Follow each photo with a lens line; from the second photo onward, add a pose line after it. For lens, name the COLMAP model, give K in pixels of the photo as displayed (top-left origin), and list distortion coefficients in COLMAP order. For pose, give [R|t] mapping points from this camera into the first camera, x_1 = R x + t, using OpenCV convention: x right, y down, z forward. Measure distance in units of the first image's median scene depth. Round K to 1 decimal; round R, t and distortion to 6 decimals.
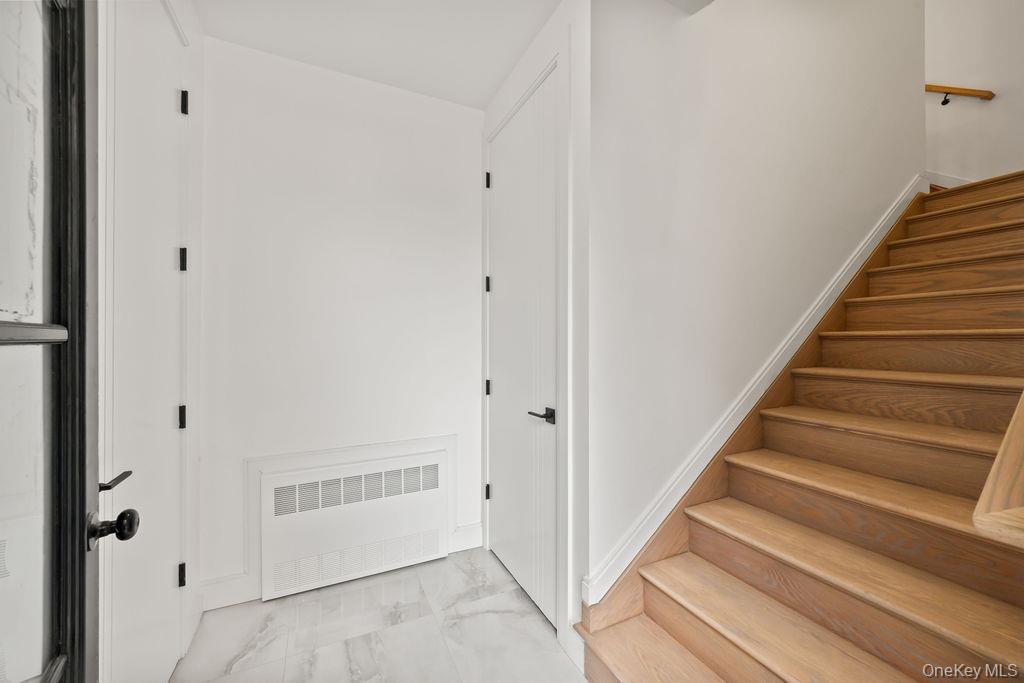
lens RADIAL K [[392.7, 0, 504.4], [0, 392.7, 339.6], [0, 0, 1]] dist [-0.001327, 0.000088]
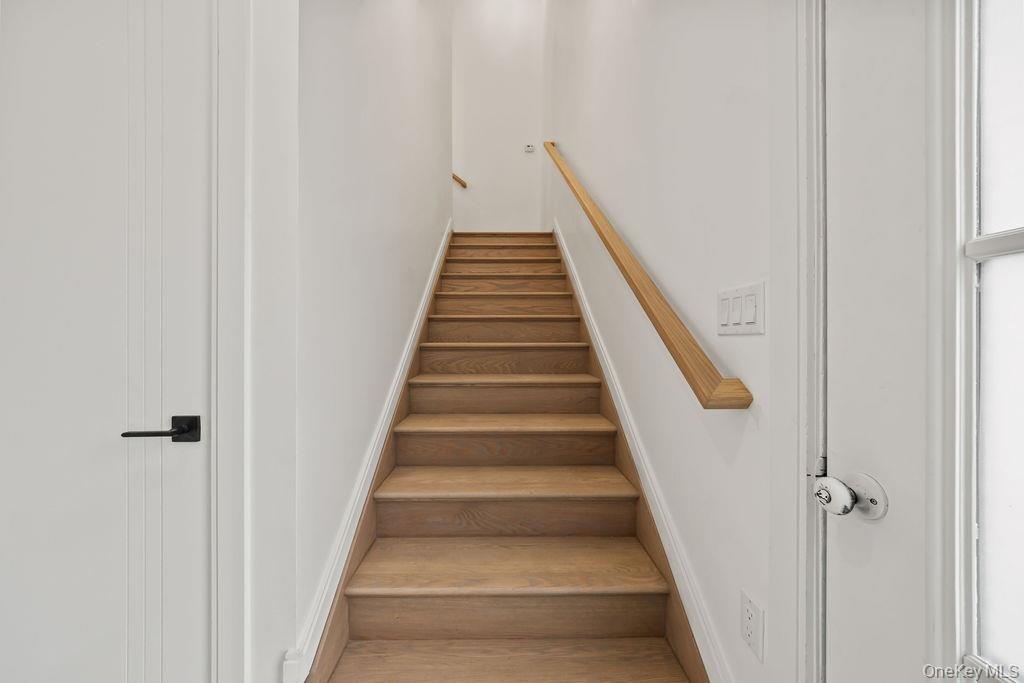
lens RADIAL K [[354.9, 0, 508.4], [0, 354.9, 334.1], [0, 0, 1]] dist [-0.000590, -0.000148]
pose [[0.422006, 0.001185, 0.906592, -0.175778], [0.002947, 0.999992, -0.002679, 0.064044], [-0.906588, 0.003802, 0.421999, 0.391472]]
